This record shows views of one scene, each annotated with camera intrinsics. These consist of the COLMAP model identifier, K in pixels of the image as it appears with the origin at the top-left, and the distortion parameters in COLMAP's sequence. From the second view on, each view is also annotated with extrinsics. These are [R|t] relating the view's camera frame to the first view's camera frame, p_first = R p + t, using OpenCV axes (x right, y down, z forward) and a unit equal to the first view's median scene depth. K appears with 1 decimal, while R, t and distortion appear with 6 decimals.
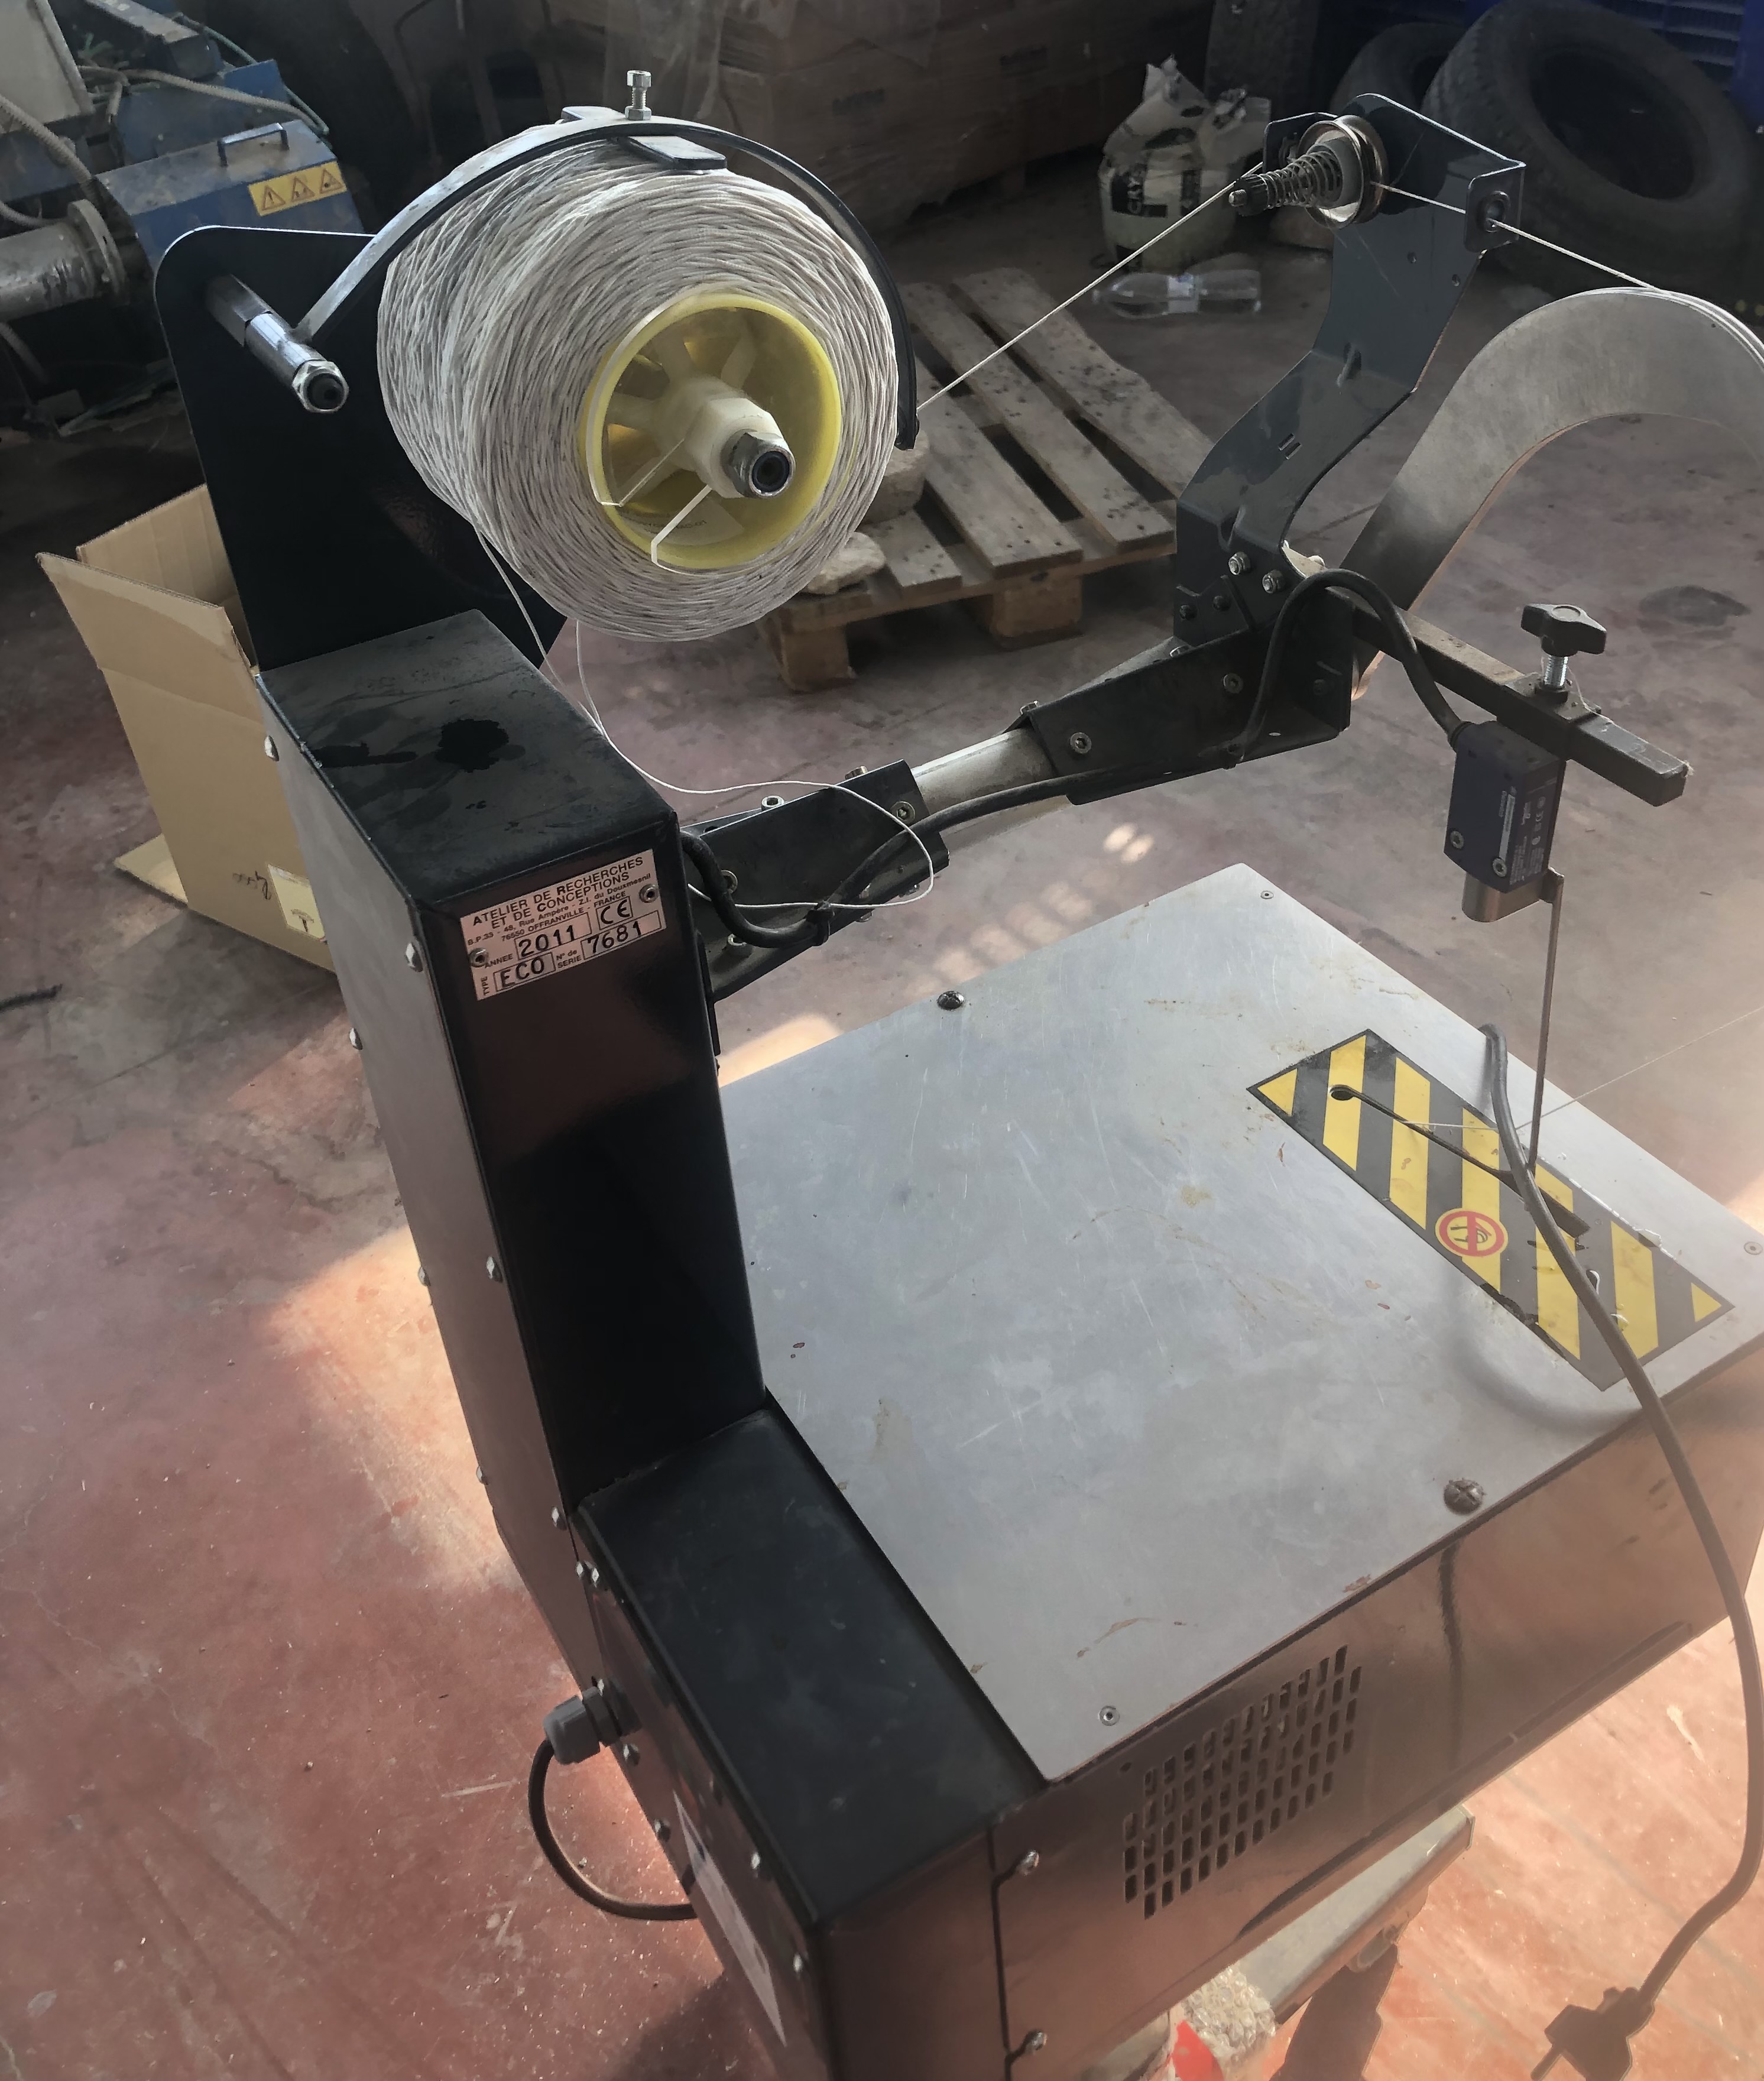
lens RADIAL K [[1948.8, 0, 921.9], [0, 1948.8, 861.8], [0, 0, 1]] dist [0.099344, -0.313024]
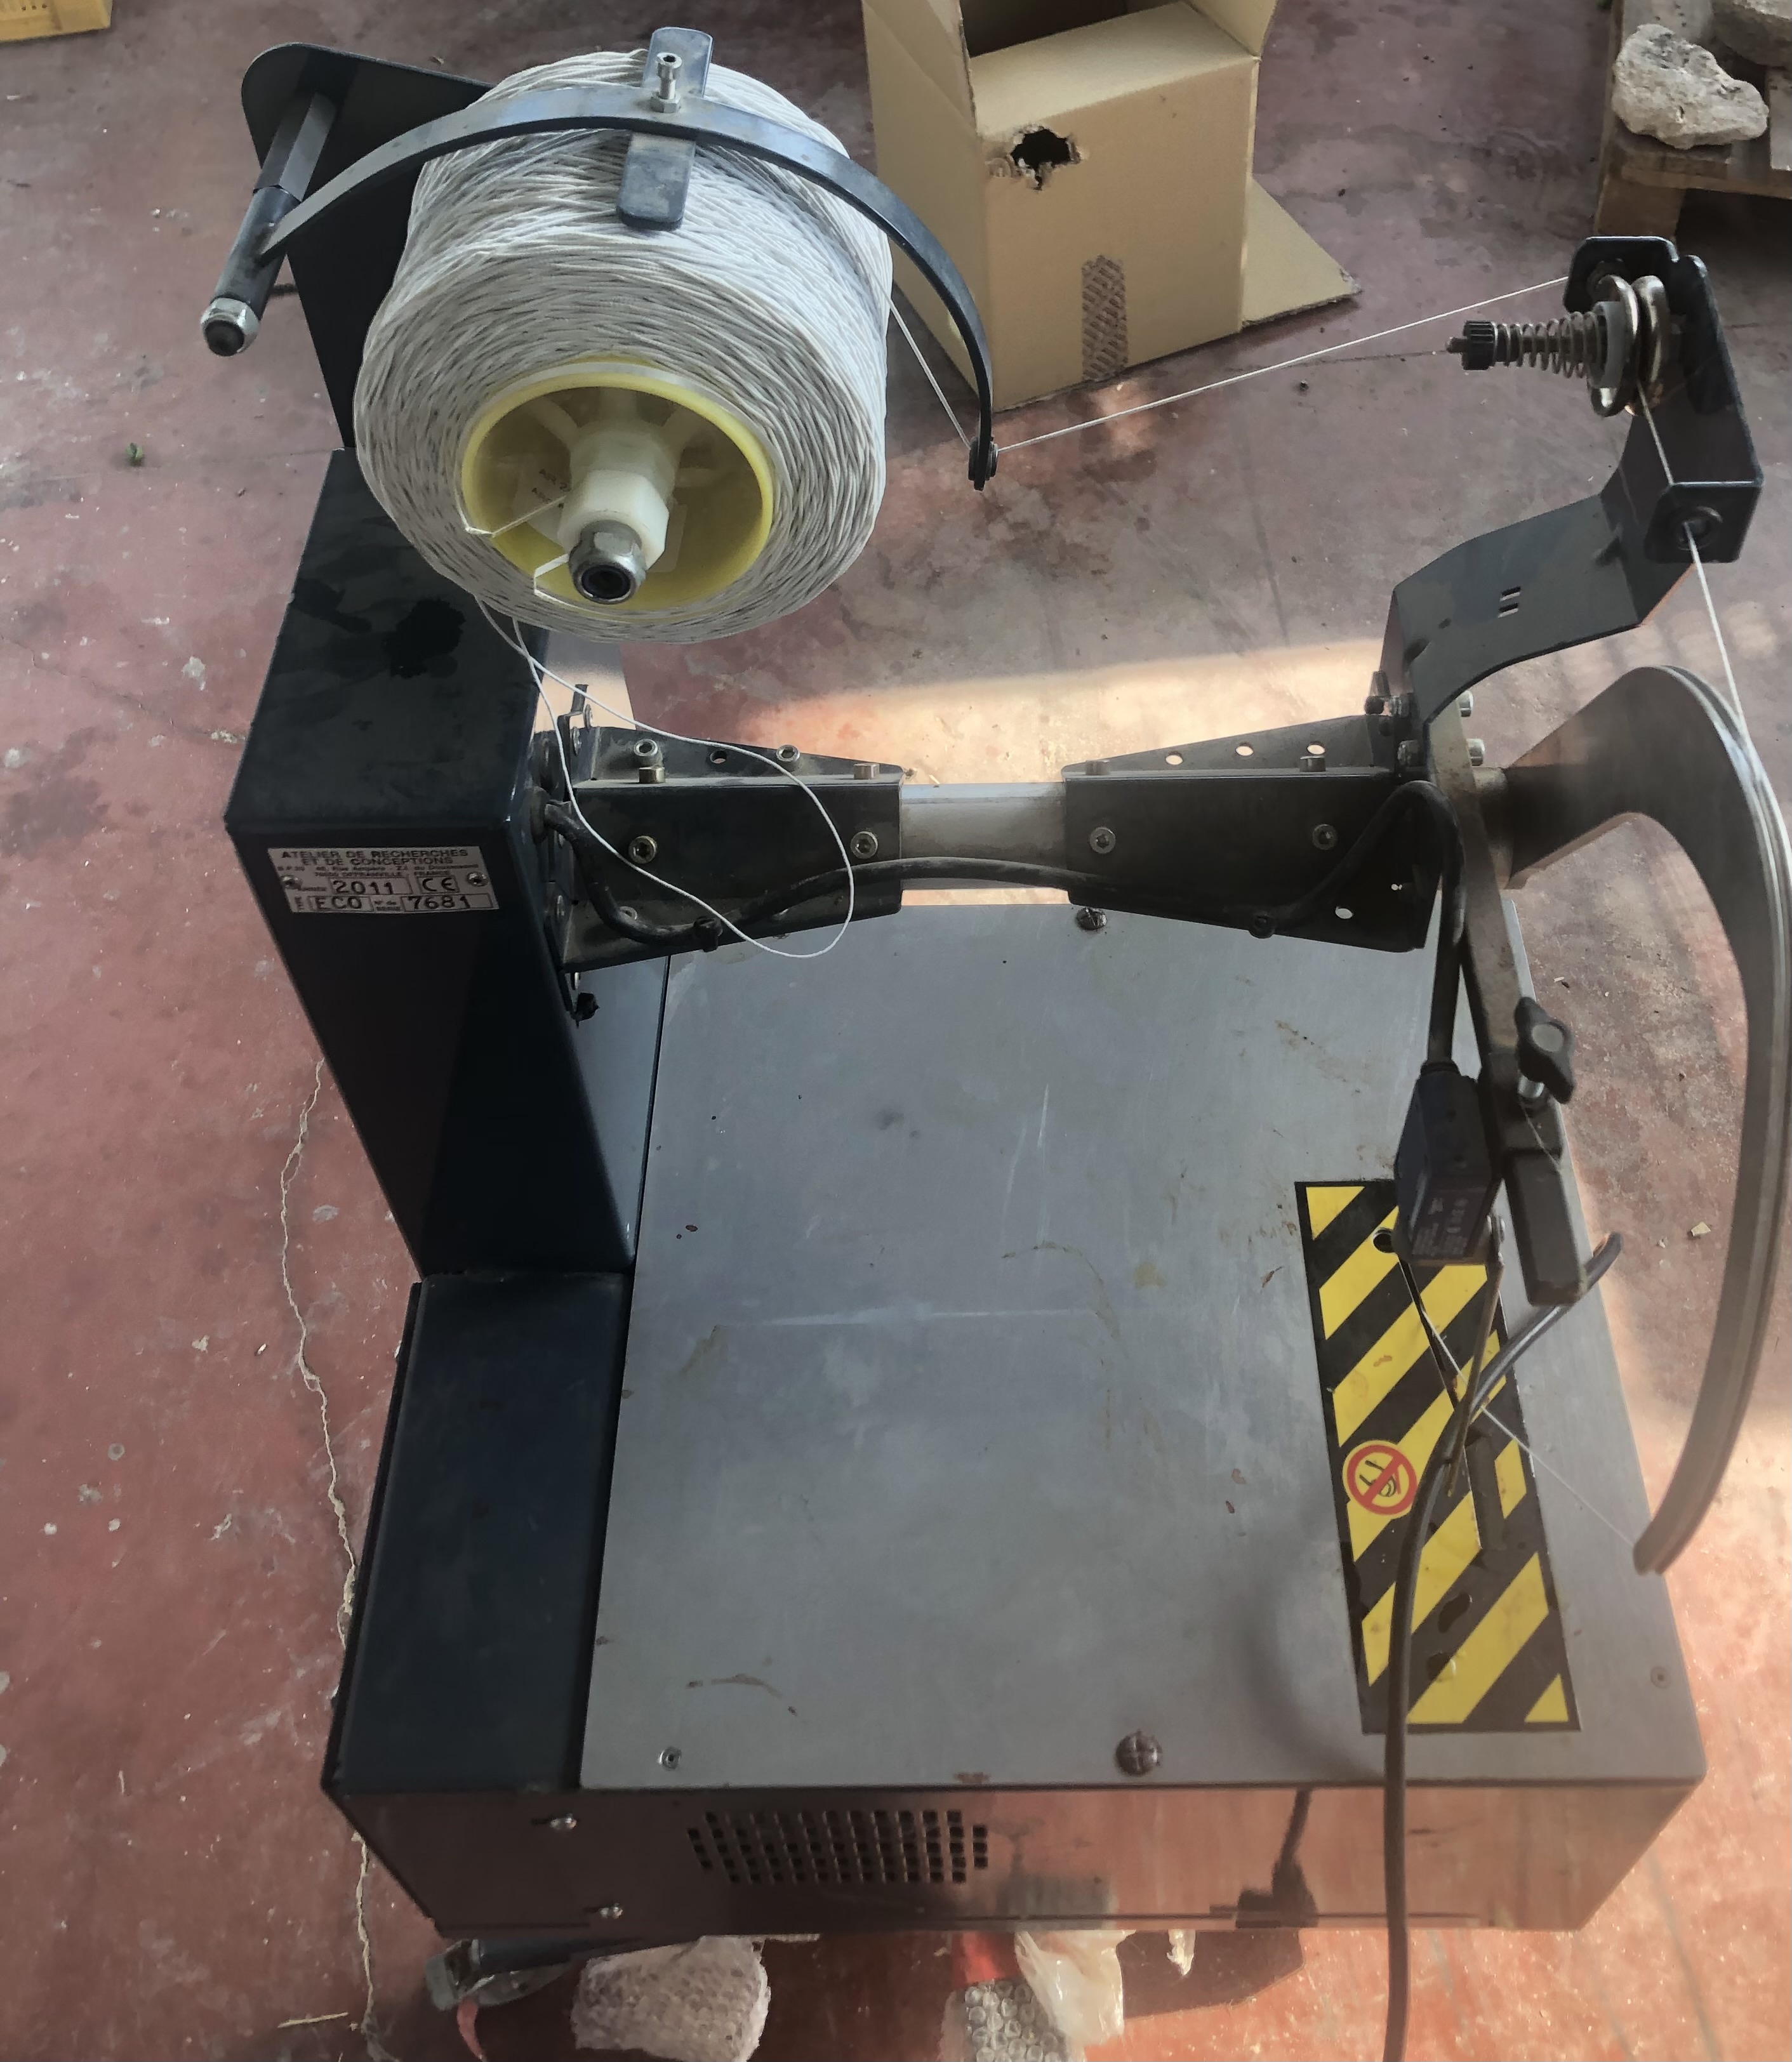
lens RADIAL K [[2123.5, 0, 984.0], [0, 2123.5, 753.5], [0, 0, 1]] dist [0.025463, -0.023398]
pose [[0.858318, 0.417828, -0.297843, 0.300923], [-0.327029, 0.892739, 0.309950, -0.370980], [0.395401, -0.168633, 0.902896, 0.131931]]
